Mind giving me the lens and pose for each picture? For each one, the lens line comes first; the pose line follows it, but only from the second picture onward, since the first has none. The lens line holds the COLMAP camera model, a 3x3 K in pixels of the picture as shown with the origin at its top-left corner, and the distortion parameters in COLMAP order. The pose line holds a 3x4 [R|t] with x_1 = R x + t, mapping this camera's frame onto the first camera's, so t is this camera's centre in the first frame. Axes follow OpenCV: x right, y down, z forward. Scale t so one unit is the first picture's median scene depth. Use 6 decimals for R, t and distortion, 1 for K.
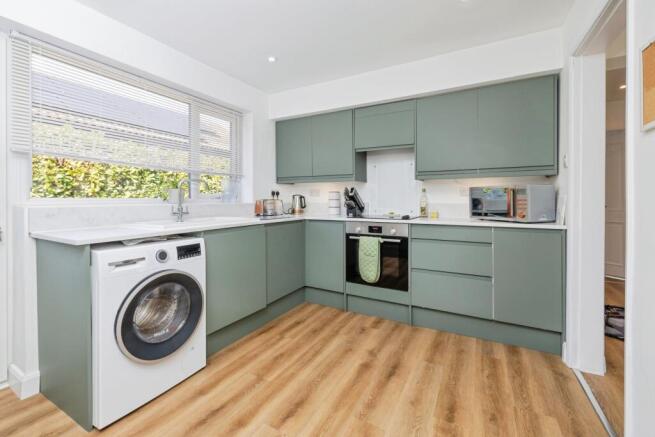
lens RADIAL K [[284.6, 0, 314.8], [0, 284.6, 199.7], [0, 0, 1]] dist [0.004387, -0.000205]
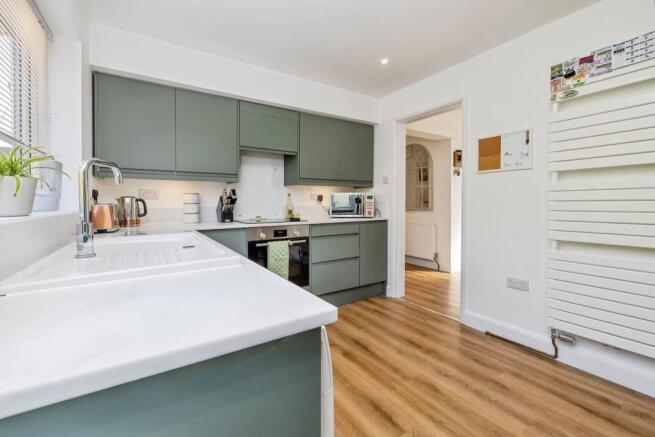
lens RADIAL K [[284.6, 0, 325.7], [0, 284.6, 202.5], [0, 0, 1]] dist [0.004387, -0.000205]
pose [[0.442988, -0.002628, 0.896524, -0.739895], [0.002986, 0.999994, 0.001456, -0.004280], [-0.896523, 0.002032, 0.442993, 0.513176]]
